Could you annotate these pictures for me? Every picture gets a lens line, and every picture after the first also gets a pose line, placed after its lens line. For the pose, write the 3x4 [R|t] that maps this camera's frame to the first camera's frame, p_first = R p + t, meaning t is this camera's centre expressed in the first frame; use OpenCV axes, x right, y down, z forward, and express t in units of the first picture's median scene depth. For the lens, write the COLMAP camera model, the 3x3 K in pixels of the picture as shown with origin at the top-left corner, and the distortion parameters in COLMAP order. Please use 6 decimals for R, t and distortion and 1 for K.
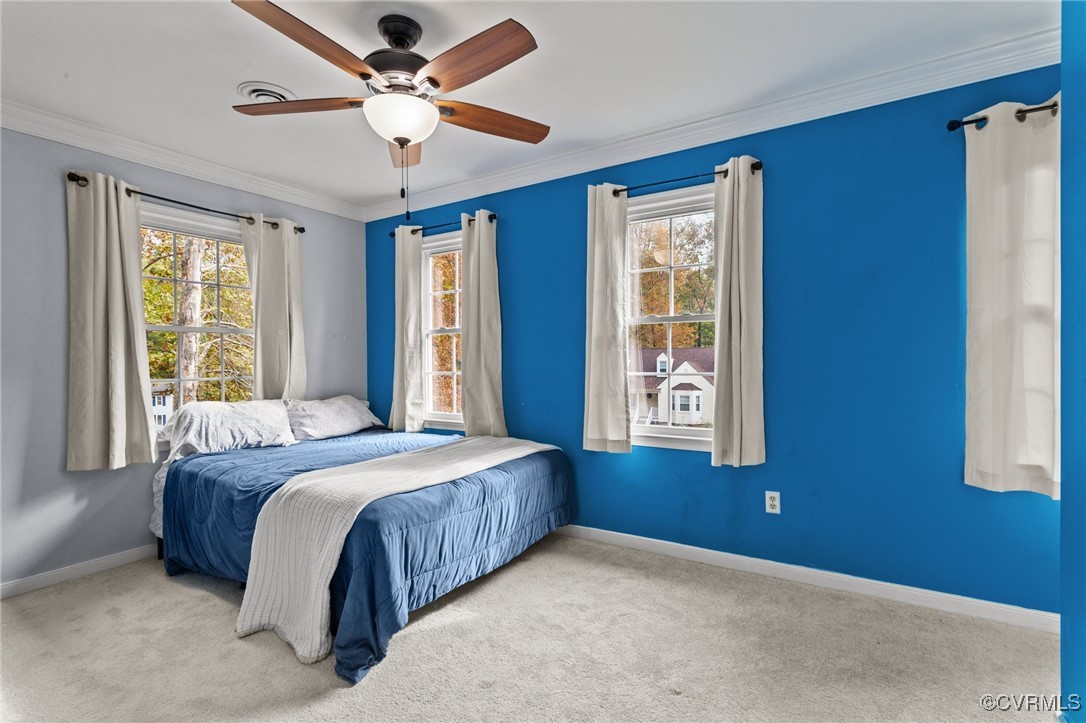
lens RADIAL K [[523.4, 0, 551.6], [0, 523.4, 364.3], [0, 0, 1]] dist [0.002493, 0.002384]
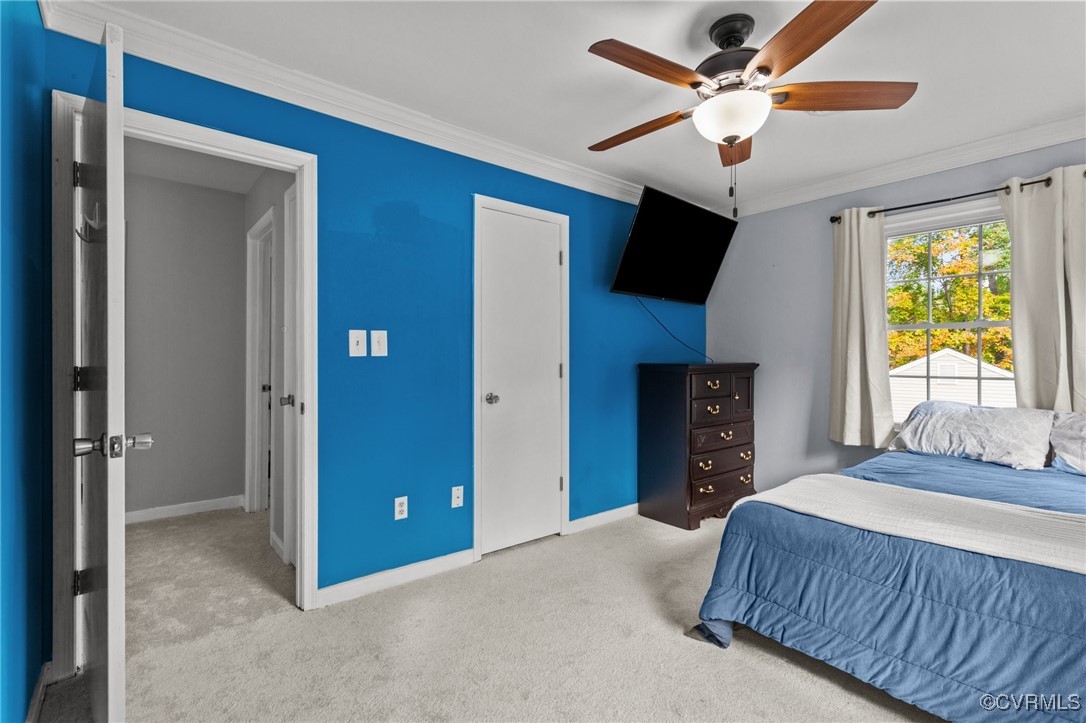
lens RADIAL K [[523.4, 0, 552.8], [0, 523.4, 356.8], [0, 0, 1]] dist [0.002493, 0.002384]
pose [[-0.325446, 0.008194, -0.945525, 0.482341], [-0.008168, 0.999901, 0.011477, -0.014675], [0.945525, 0.011458, -0.325347, 0.635872]]
